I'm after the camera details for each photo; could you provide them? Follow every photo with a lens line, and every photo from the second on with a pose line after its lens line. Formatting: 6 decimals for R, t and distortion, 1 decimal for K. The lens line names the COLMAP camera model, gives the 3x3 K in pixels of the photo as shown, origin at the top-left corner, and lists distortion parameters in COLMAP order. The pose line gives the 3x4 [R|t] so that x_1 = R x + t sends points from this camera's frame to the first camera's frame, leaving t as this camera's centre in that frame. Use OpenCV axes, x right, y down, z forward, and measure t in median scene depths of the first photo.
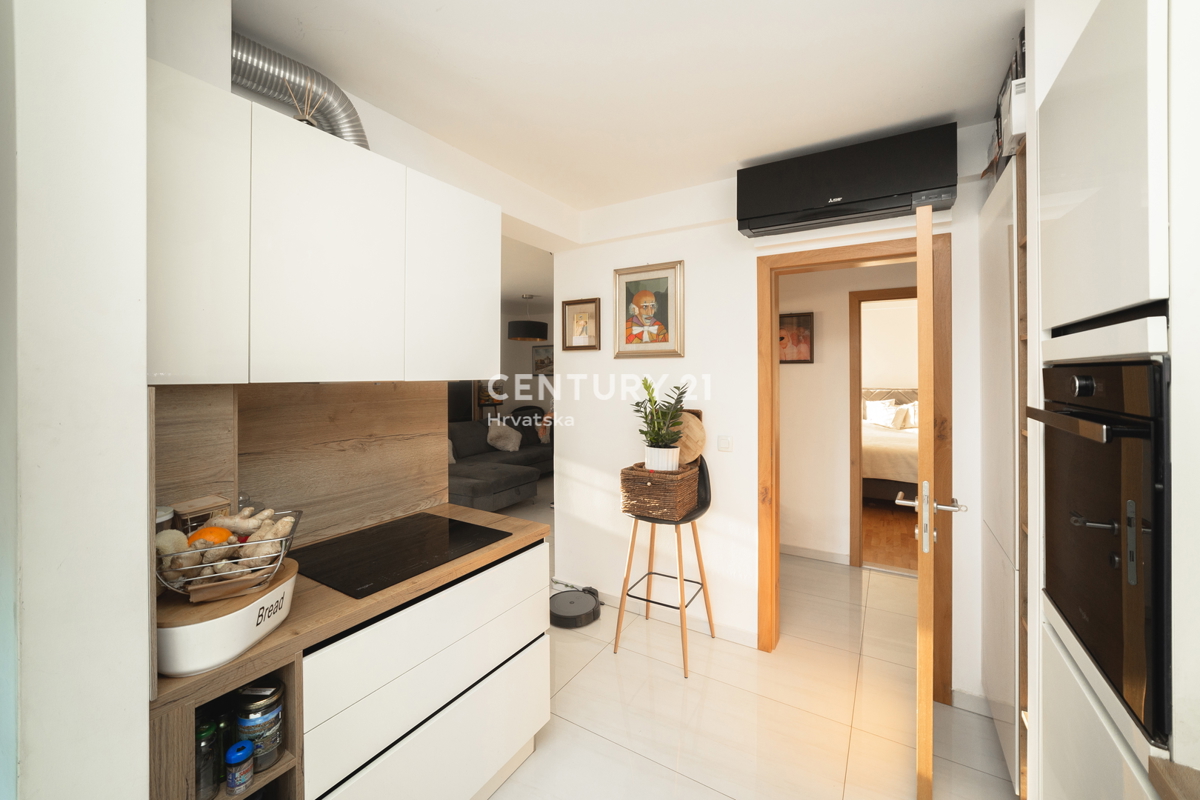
lens RADIAL K [[470.7, 0, 604.7], [0, 470.7, 372.9], [0, 0, 1]] dist [-0.003853, 0.000449]
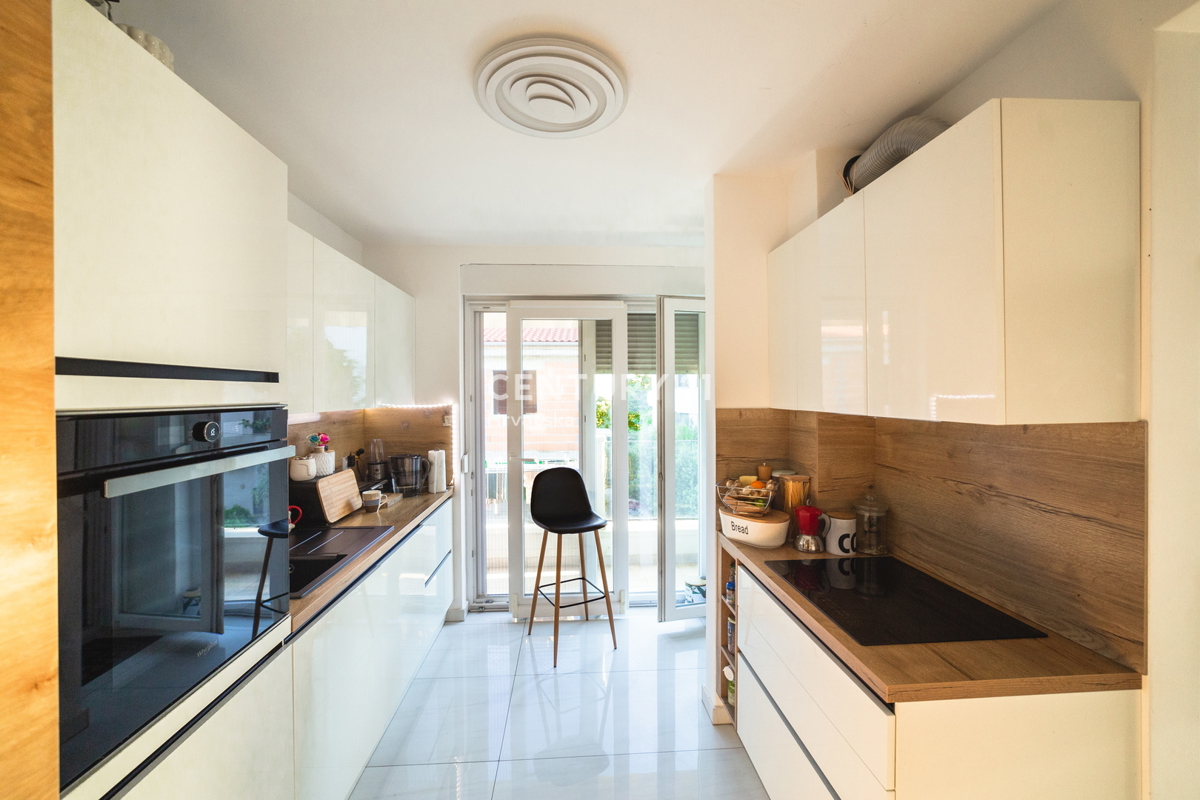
lens RADIAL K [[470.7, 0, 599.4], [0, 470.7, 395.0], [0, 0, 1]] dist [-0.003853, 0.000449]
pose [[-0.818735, 0.008943, -0.574103, 0.490797], [0.008900, 0.999956, 0.002884, -0.028406], [0.574103, -0.002749, -0.818778, 1.286015]]
